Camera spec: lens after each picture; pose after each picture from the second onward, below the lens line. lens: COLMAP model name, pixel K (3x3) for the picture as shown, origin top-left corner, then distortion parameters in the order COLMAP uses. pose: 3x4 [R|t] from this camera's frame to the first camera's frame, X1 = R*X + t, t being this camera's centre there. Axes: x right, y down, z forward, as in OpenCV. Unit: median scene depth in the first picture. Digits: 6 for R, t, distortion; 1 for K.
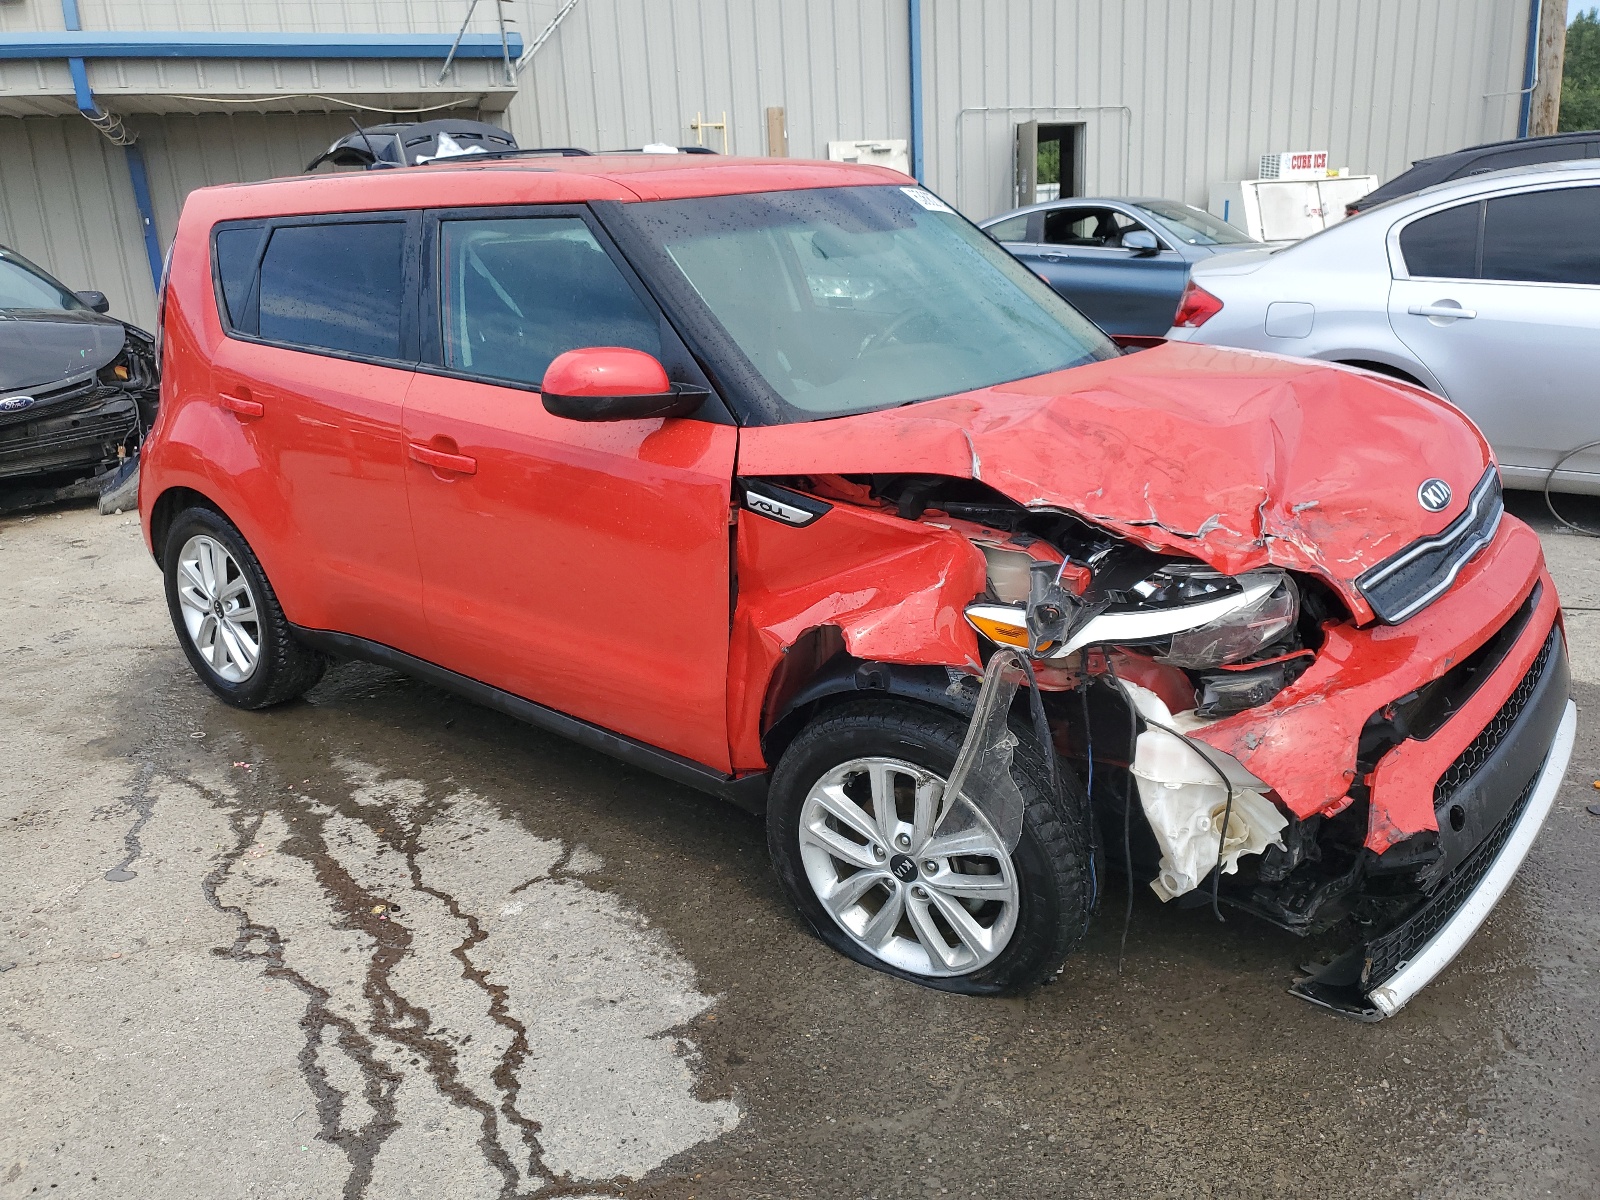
lens RADIAL K [[1194.6, 0, 800.0], [0, 1194.6, 600.0], [0, 0, 1]] dist [-0.004169, -0.002372]
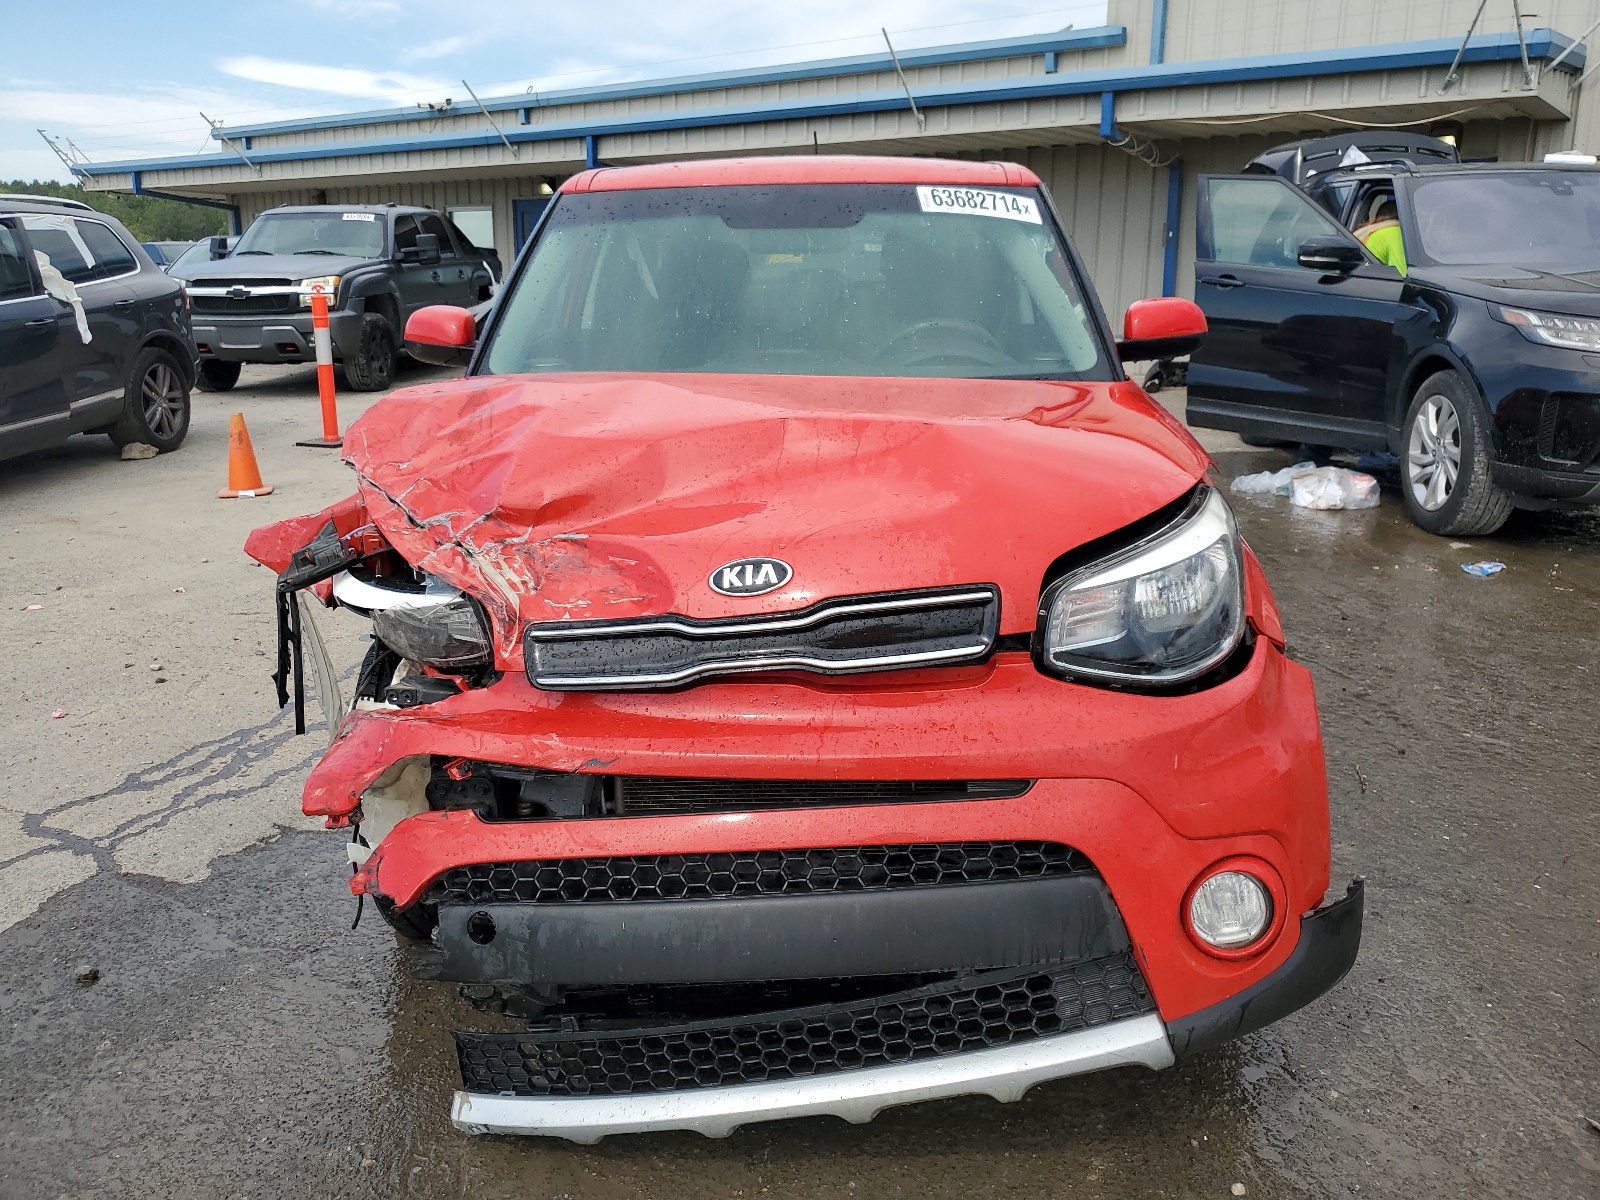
lens RADIAL K [[1194.6, 0, 800.0], [0, 1194.6, 600.0], [0, 0, 1]] dist [-0.004169, -0.002372]
pose [[0.583635, 0.256425, -0.770465, 0.221409], [-0.270676, 0.956000, 0.113134, -0.032767], [0.765575, 0.142517, 0.627363, 0.109470]]
